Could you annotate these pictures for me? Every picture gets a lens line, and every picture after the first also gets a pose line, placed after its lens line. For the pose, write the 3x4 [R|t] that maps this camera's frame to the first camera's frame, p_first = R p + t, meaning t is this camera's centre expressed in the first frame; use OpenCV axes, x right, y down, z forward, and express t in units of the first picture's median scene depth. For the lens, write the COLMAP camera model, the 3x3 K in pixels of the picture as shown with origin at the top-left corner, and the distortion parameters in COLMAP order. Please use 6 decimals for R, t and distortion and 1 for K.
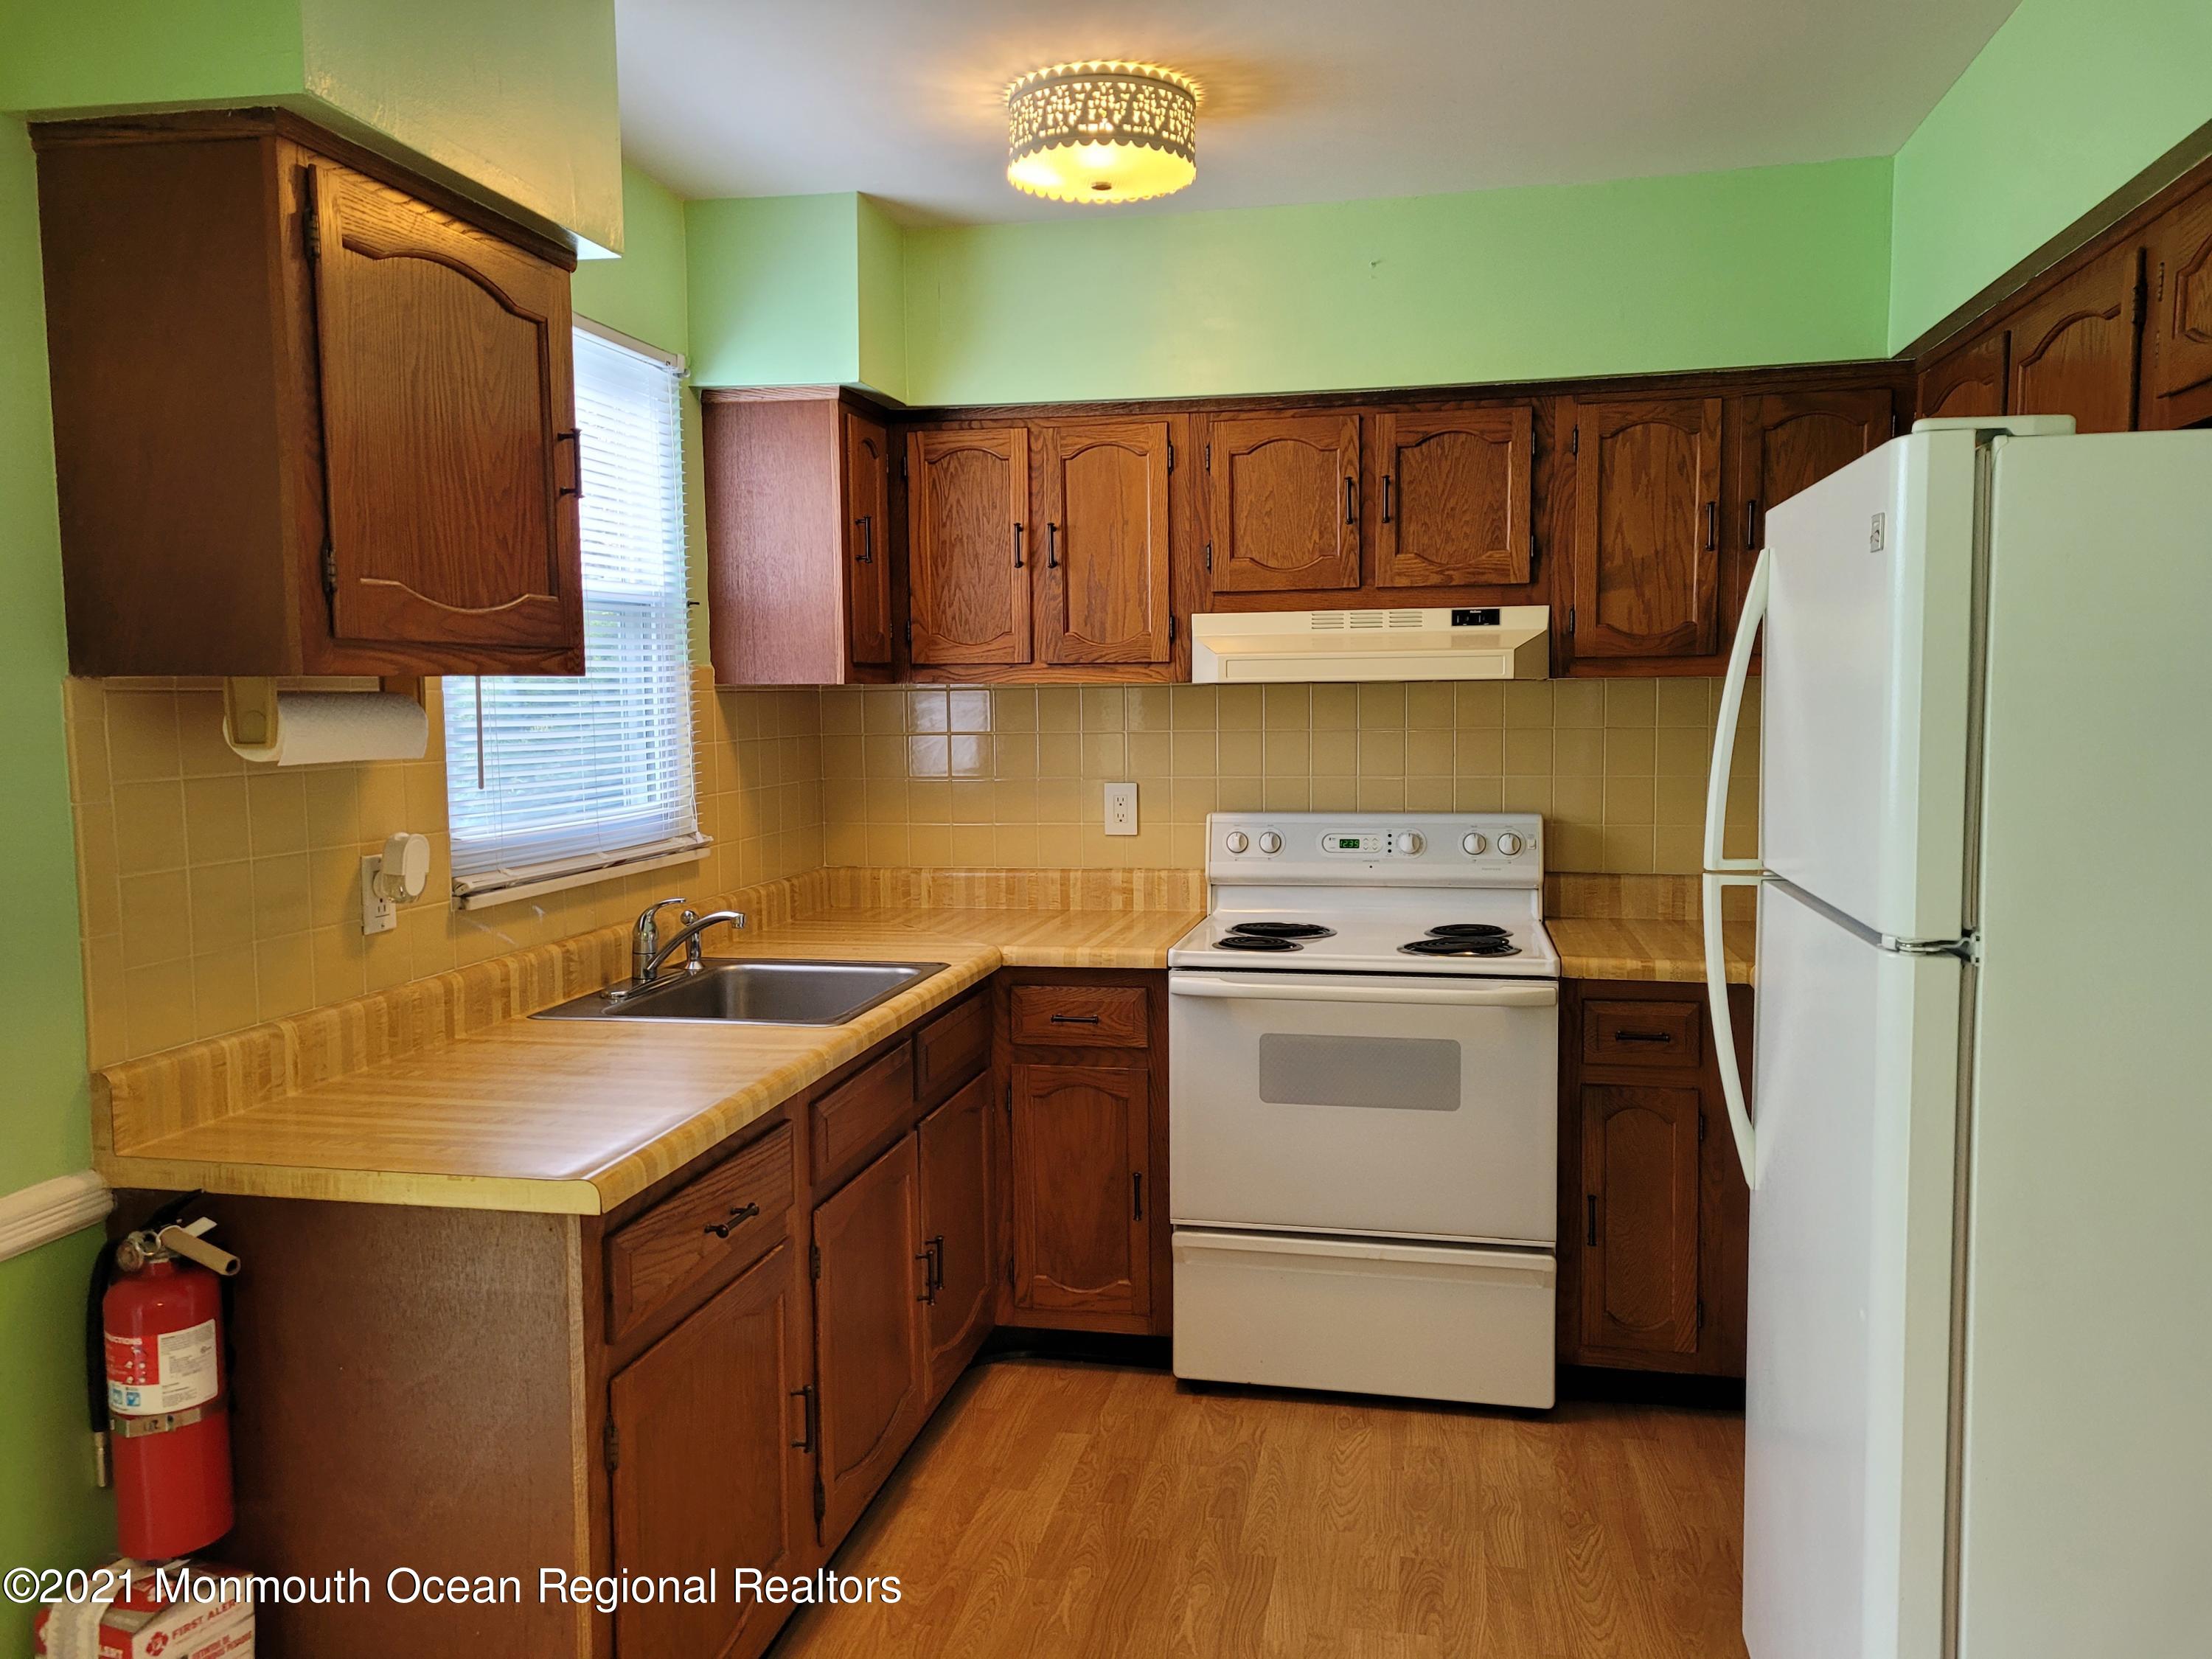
lens RADIAL K [[1664.5, 0, 1062.9], [0, 1664.5, 826.4], [0, 0, 1]] dist [0.079405, -0.041914]
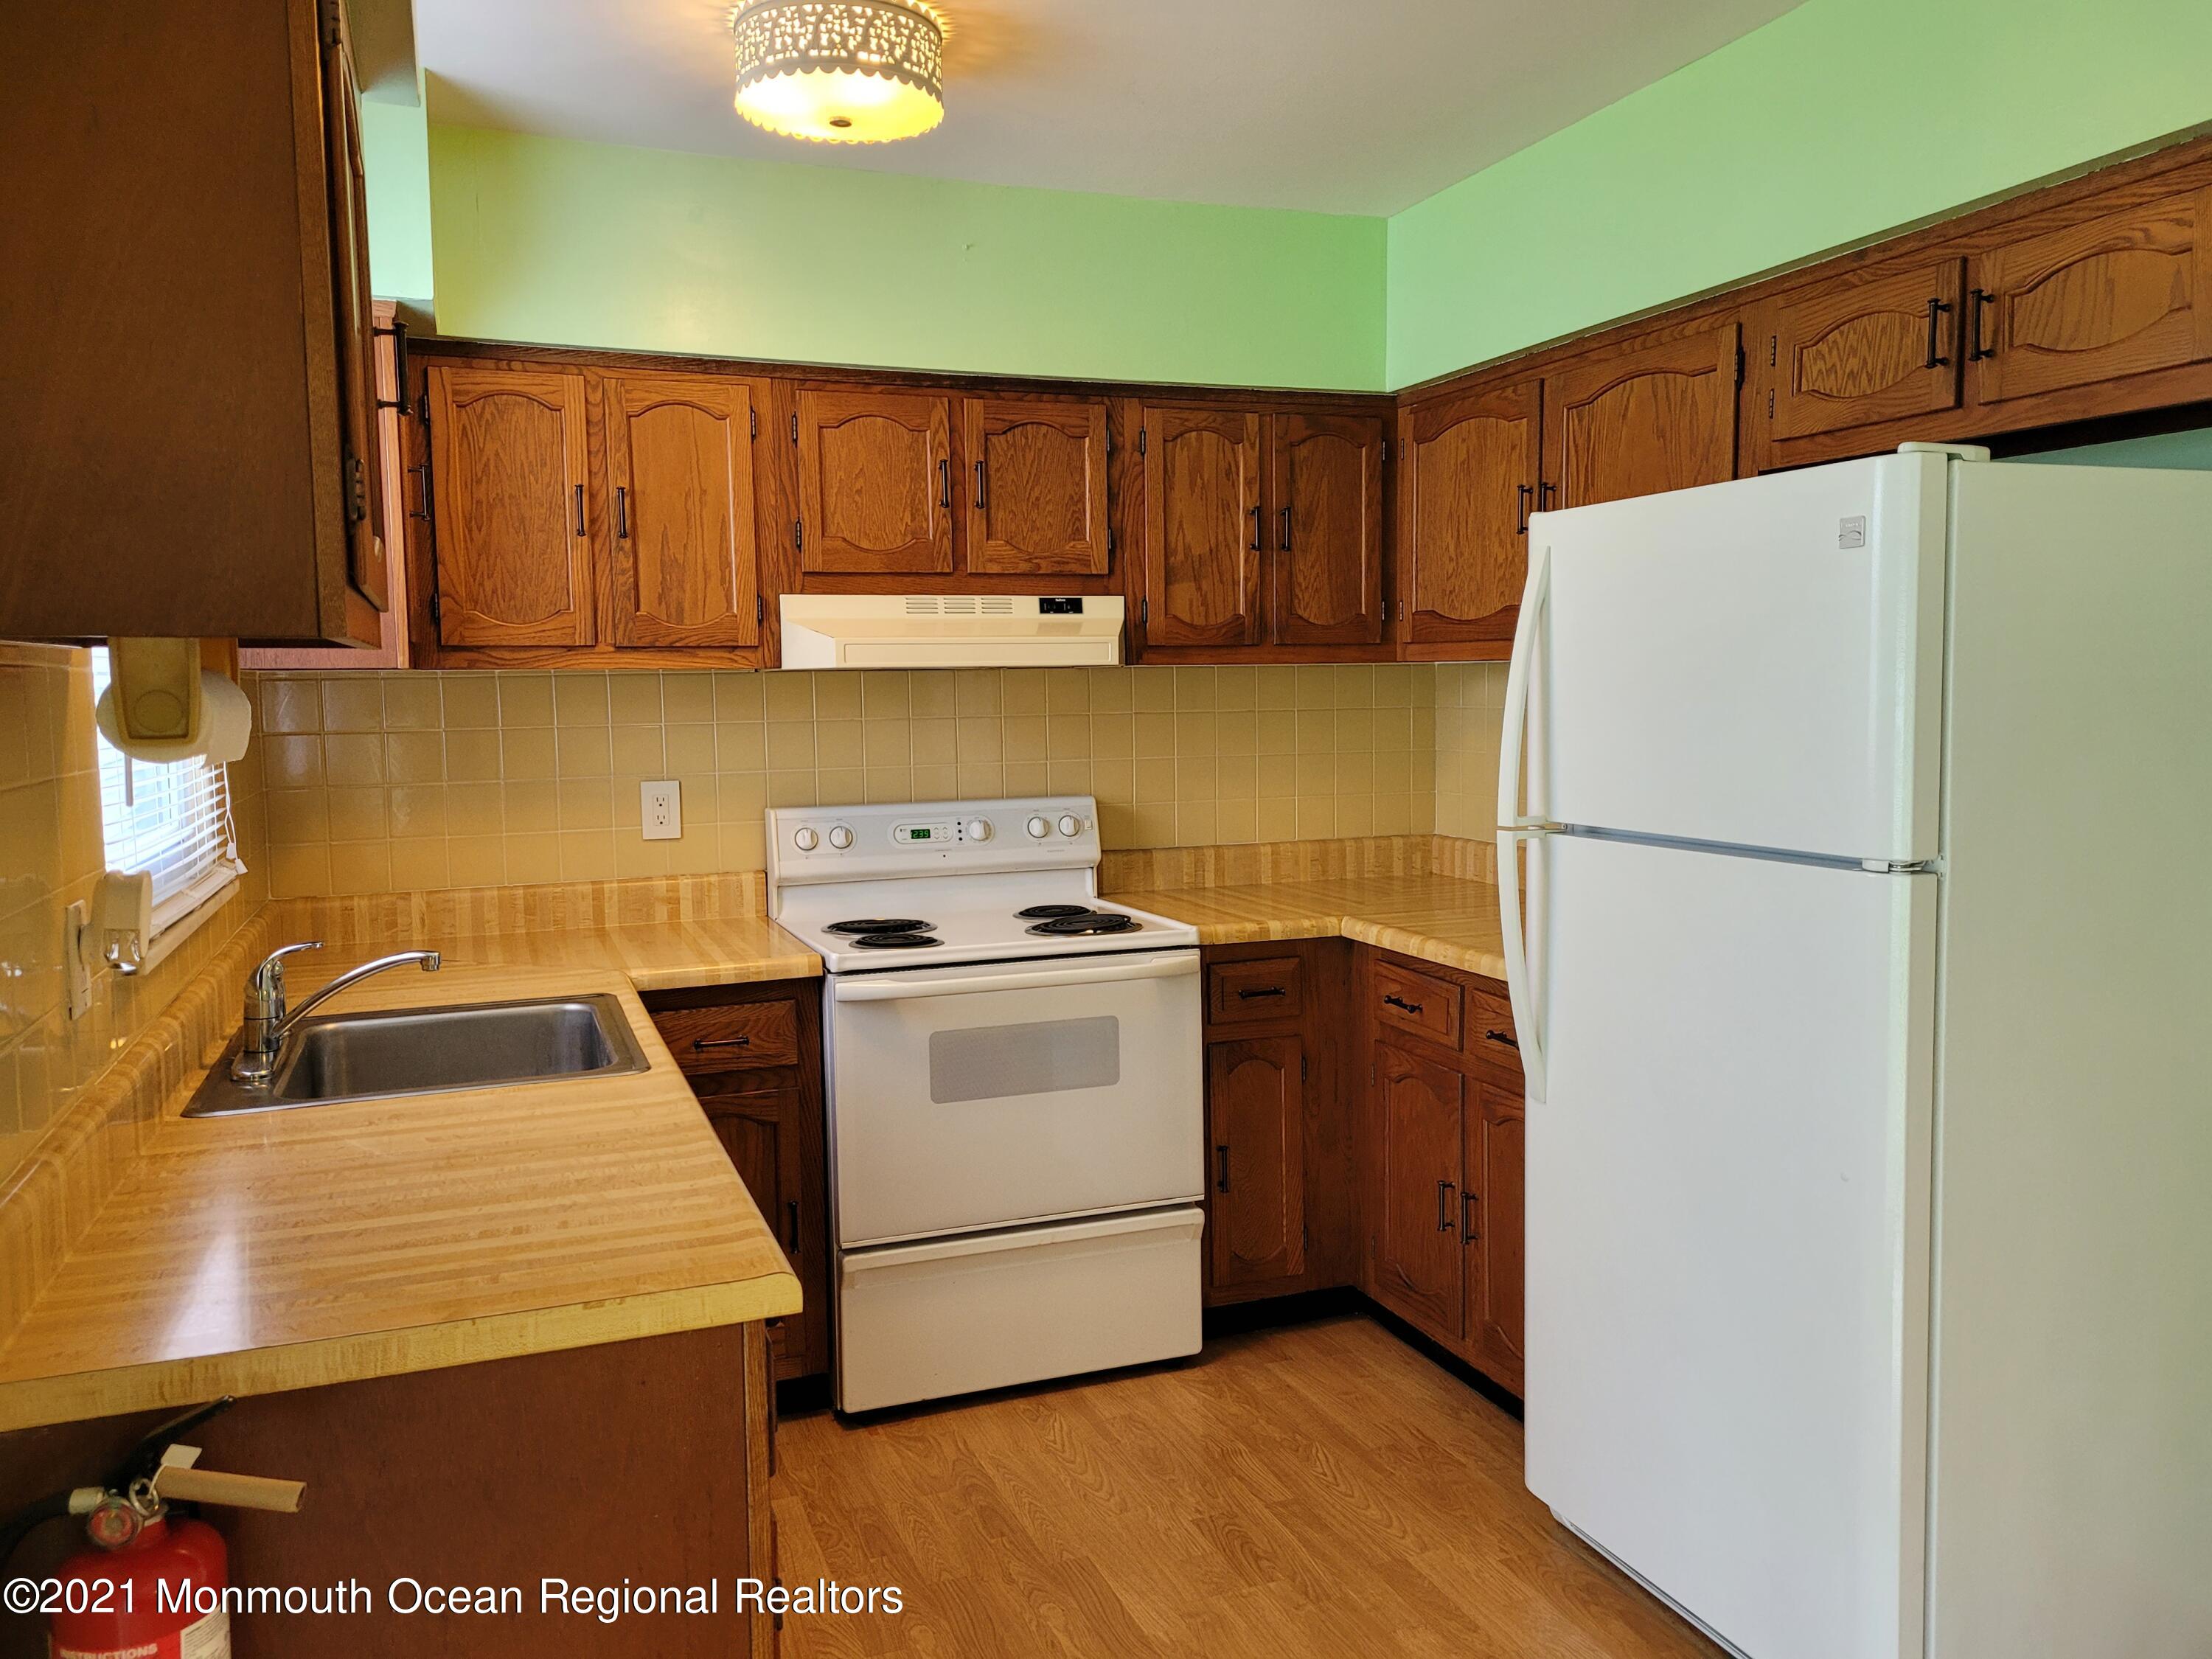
lens RADIAL K [[1683.1, 0, 1096.4], [0, 1683.1, 814.8], [0, 0, 1]] dist [0.062498, -0.002505]
pose [[0.843124, -0.045709, 0.535774, -0.299920], [0.050062, 0.998725, 0.006426, -0.002398], [-0.535384, 0.021404, 0.844337, 0.121272]]
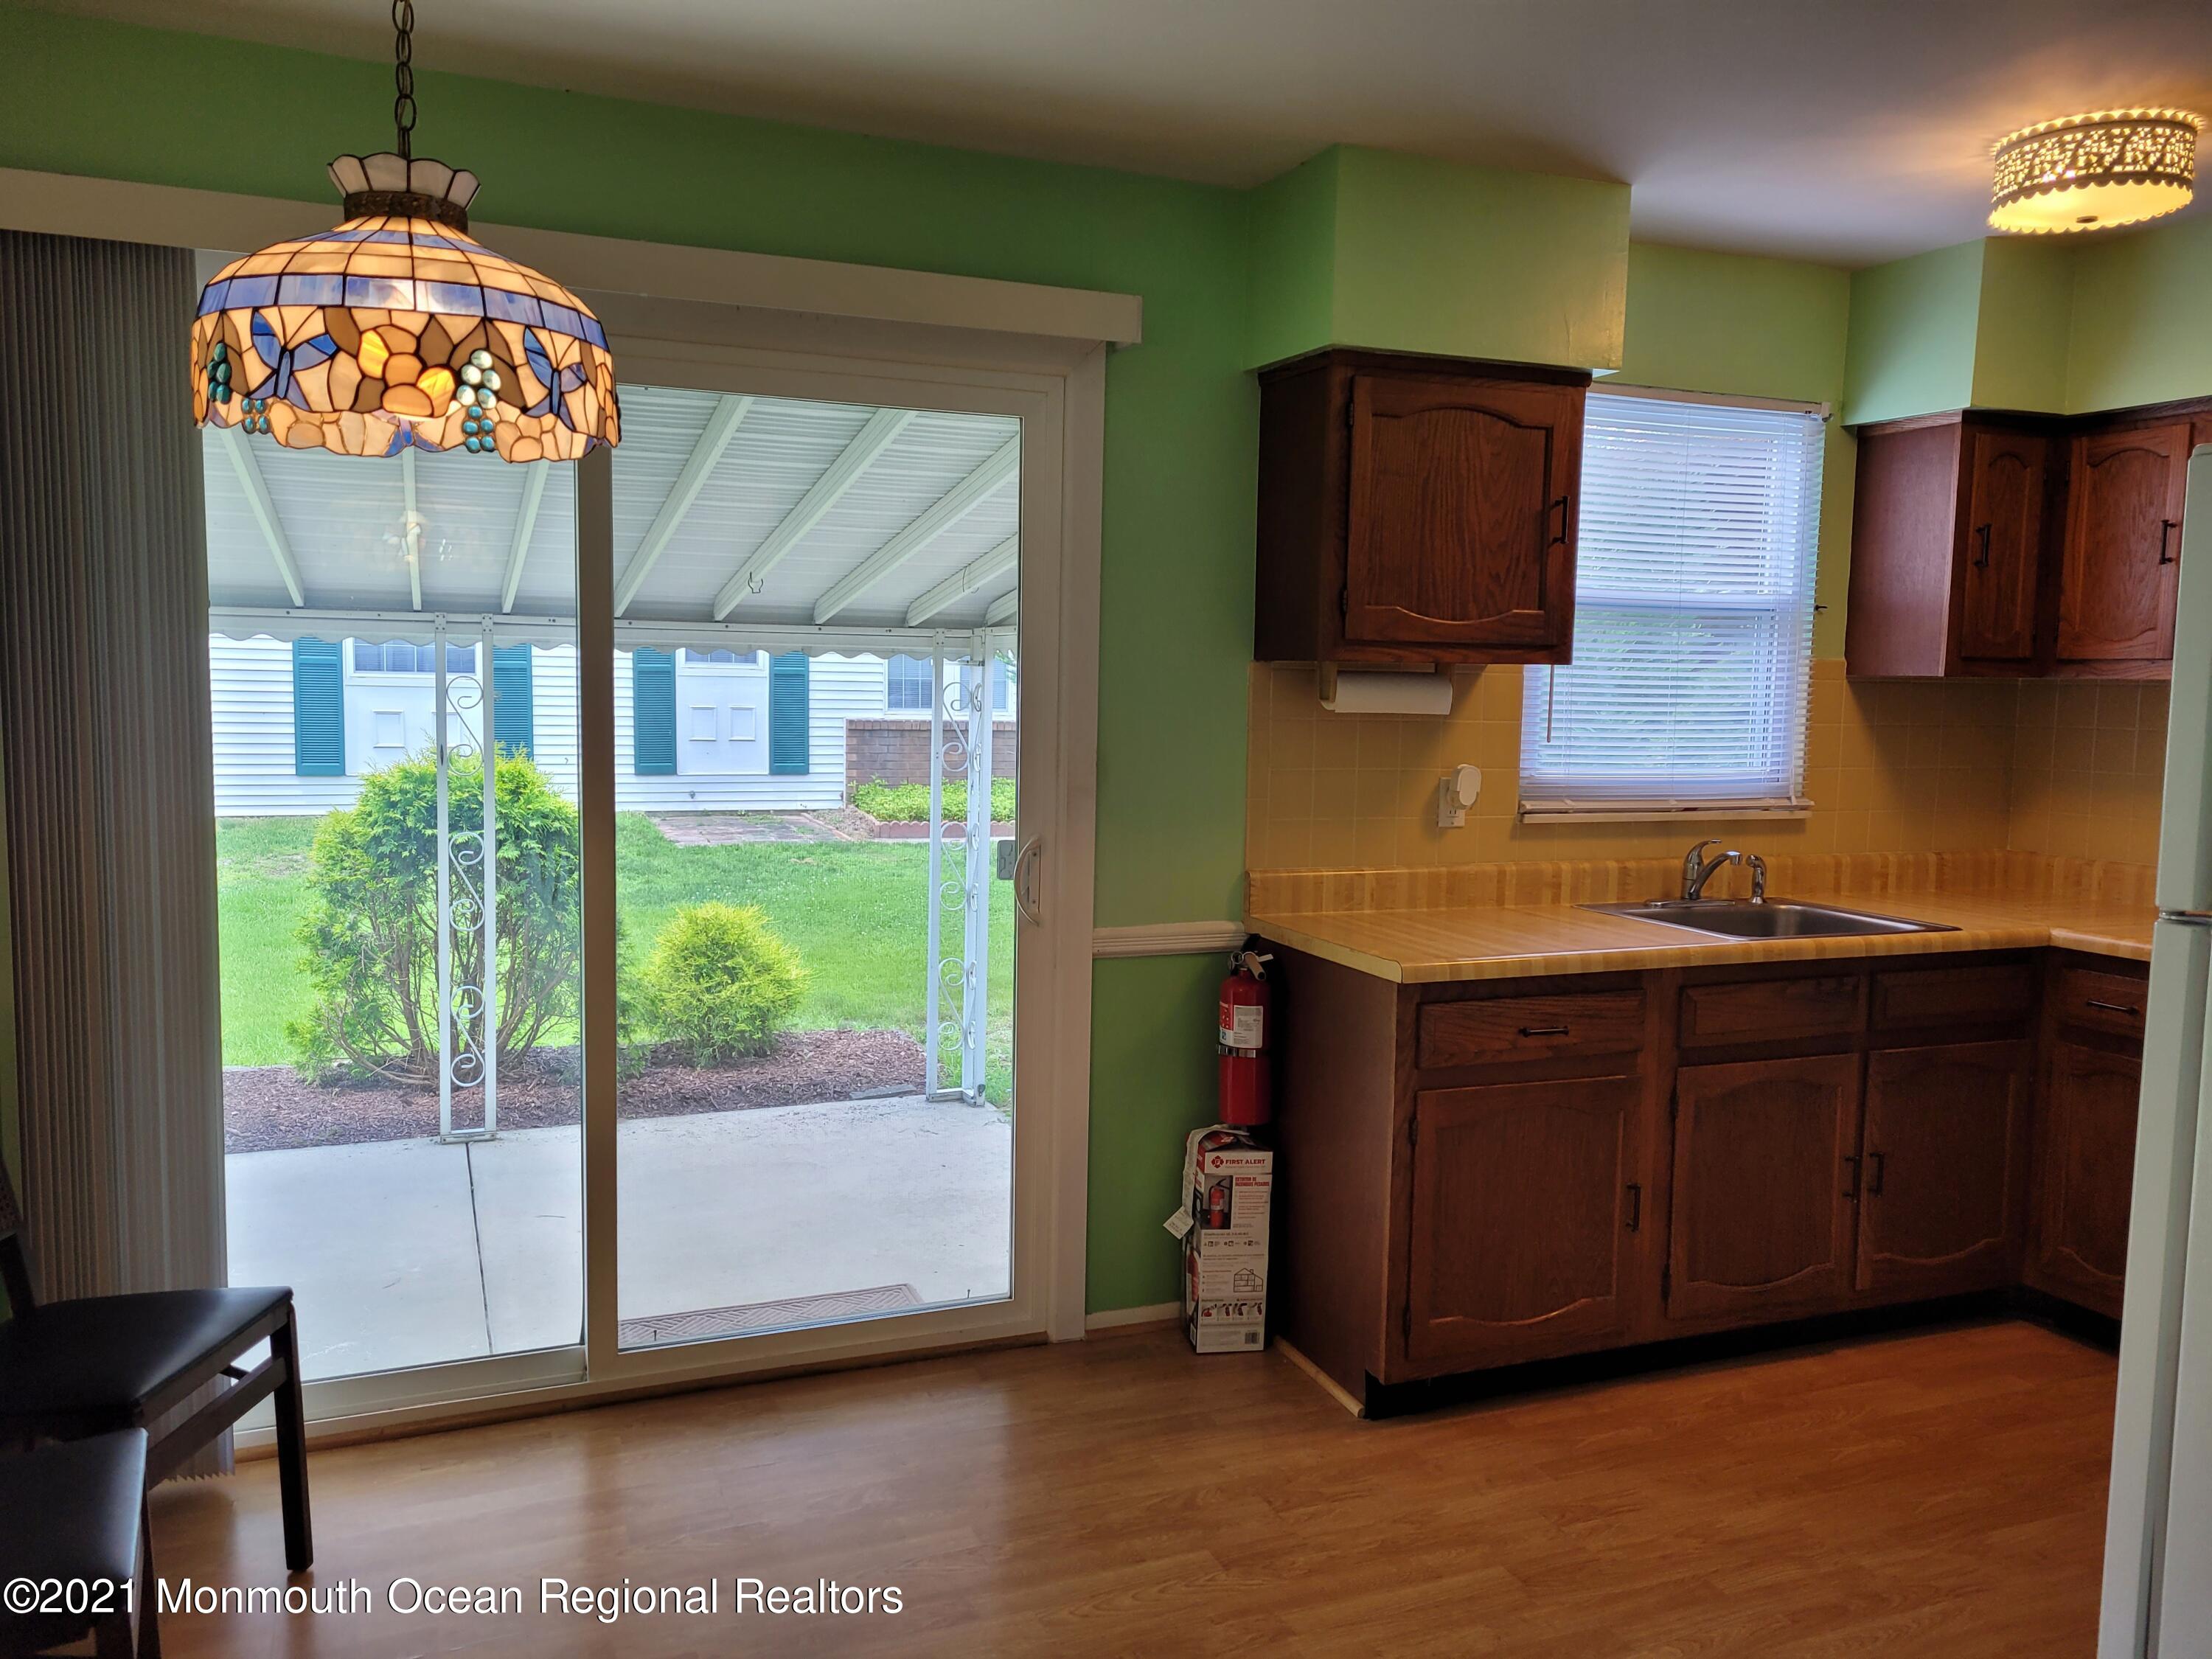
lens RADIAL K [[1664.5, 0, 1062.9], [0, 1664.5, 826.4], [0, 0, 1]] dist [0.079405, -0.041914]
pose [[0.577393, 0.105512, -0.809620, 0.469684], [-0.095227, 0.993550, 0.061569, 0.001117], [0.810894, 0.041548, 0.583716, -0.141031]]
